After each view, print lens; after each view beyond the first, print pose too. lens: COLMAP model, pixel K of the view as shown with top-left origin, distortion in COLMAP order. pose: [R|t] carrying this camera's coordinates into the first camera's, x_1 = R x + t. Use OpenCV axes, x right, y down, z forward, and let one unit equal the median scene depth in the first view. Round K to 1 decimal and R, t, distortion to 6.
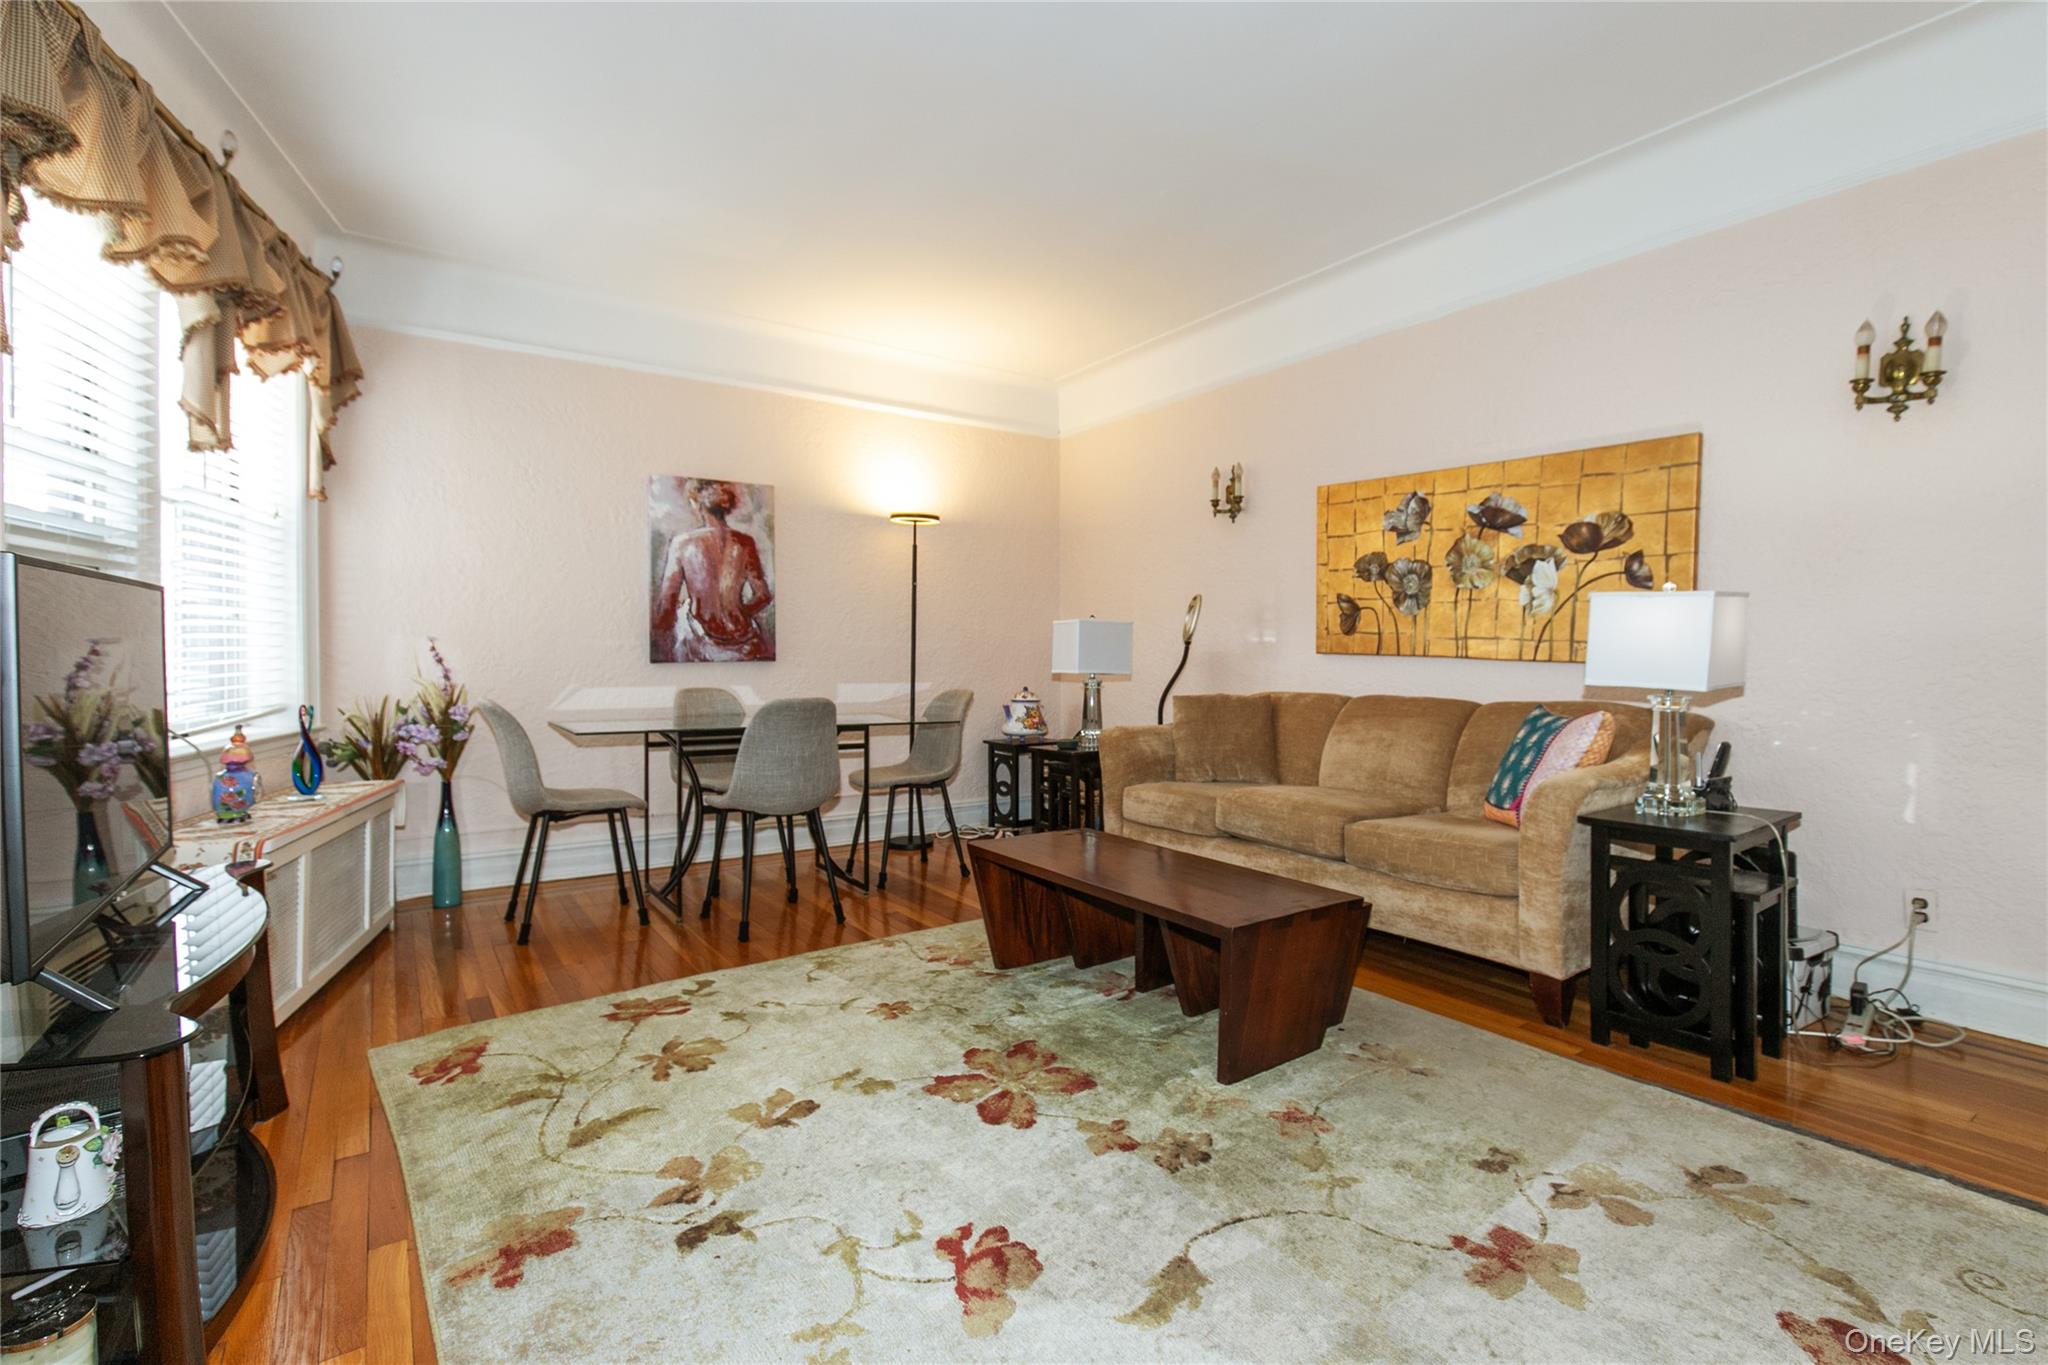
lens RADIAL K [[942.7, 0, 1022.1], [0, 942.7, 669.9], [0, 0, 1]] dist [0.007584, -0.000212]
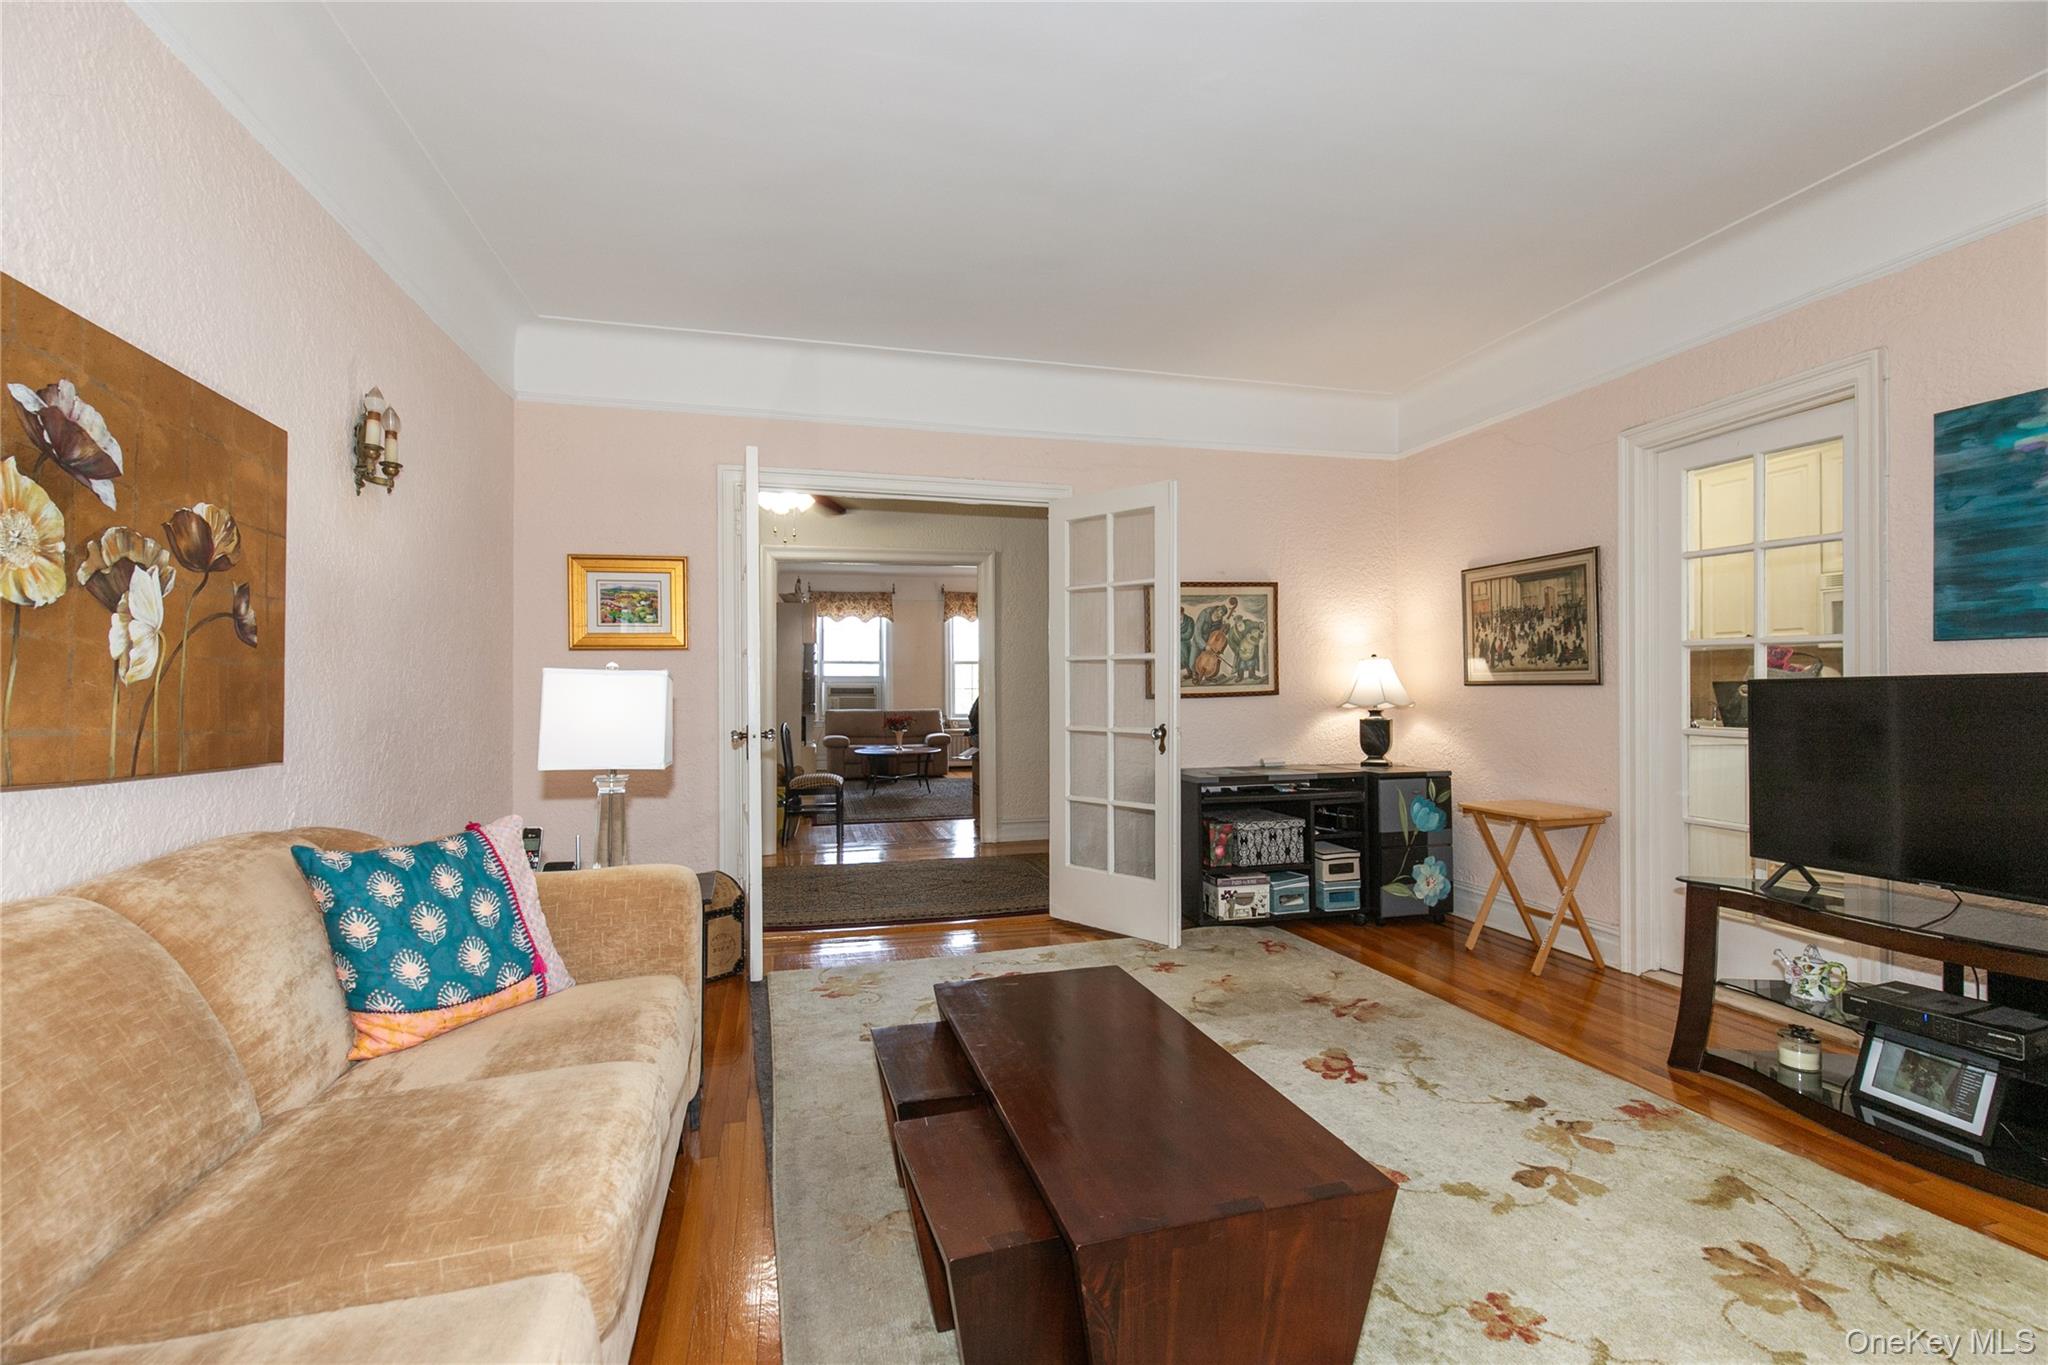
lens RADIAL K [[942.7, 0, 1031.6], [0, 942.7, 681.7], [0, 0, 1]] dist [0.007584, -0.000212]
pose [[-0.945734, 0.007419, 0.324856, -0.061375], [0.013108, 0.999797, 0.015328, -0.099765], [-0.324676, 0.018755, -0.945639, 2.195995]]
